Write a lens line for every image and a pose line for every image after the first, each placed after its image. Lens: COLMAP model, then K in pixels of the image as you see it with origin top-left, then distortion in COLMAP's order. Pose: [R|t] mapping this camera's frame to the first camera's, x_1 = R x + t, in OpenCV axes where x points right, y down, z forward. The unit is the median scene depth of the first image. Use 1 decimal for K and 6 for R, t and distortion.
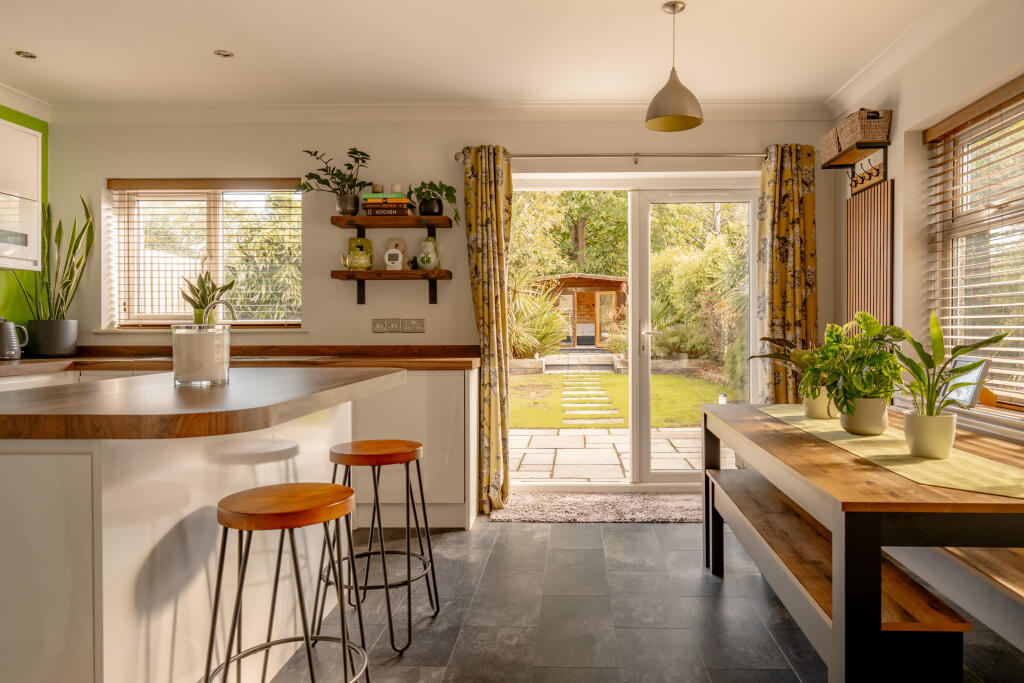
lens RADIAL K [[711.9, 0, 535.7], [0, 711.9, 339.7], [0, 0, 1]] dist [-0.001447, -0.000276]
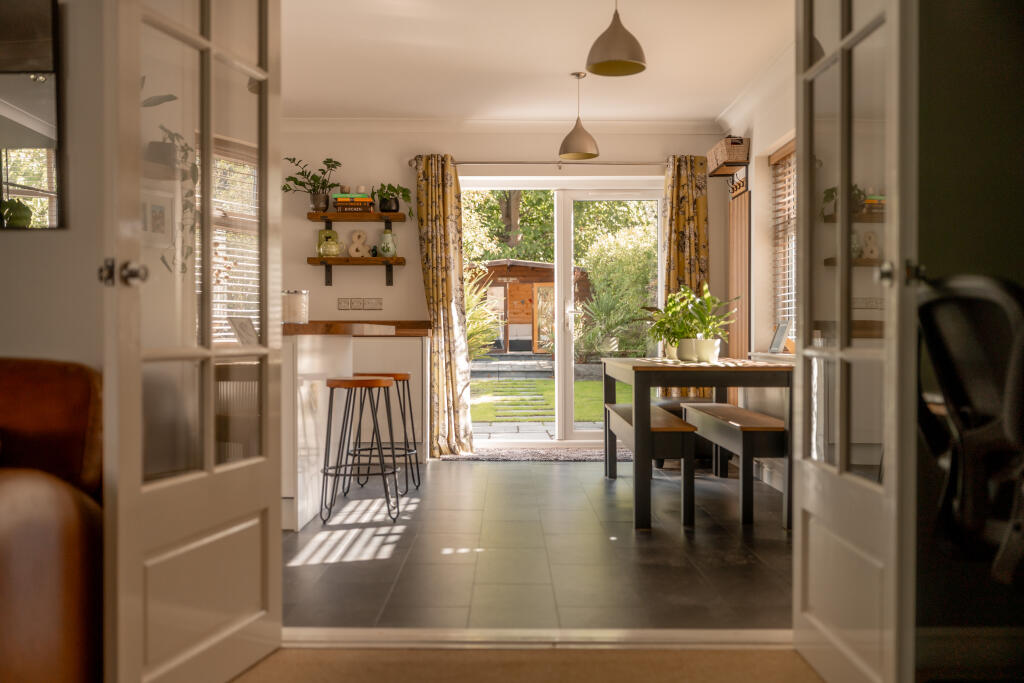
lens RADIAL K [[1040.6, 0, 512.0], [0, 1040.6, 341.5], [0, 0, 1]] dist [-0.004116, -0.000653]
pose [[0.998134, 0.000034, 0.061069, -0.047104], [0.000787, 0.999909, -0.013432, 0.067001], [-0.061064, 0.013455, 0.998043, -0.753048]]
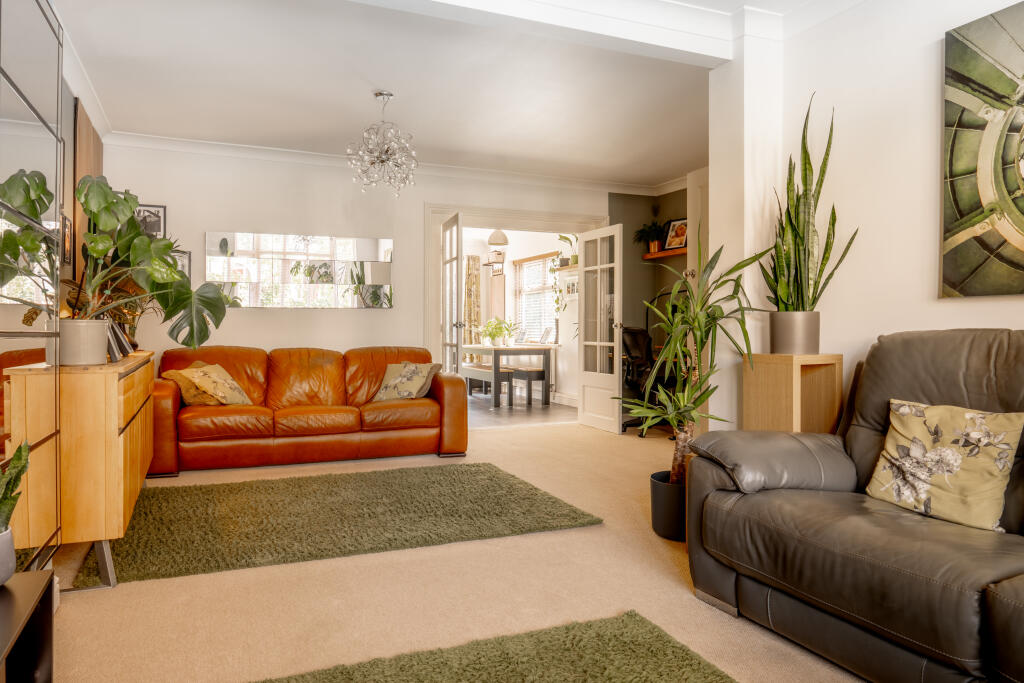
lens RADIAL K [[711.9, 0, 535.7], [0, 711.9, 339.7], [0, 0, 1]] dist [-0.001447, -0.000276]
pose [[0.882928, -0.000142, 0.469508, -0.718366], [0.002097, 0.999991, -0.003641, 0.061738], [-0.469503, 0.004199, 0.882921, -1.548845]]
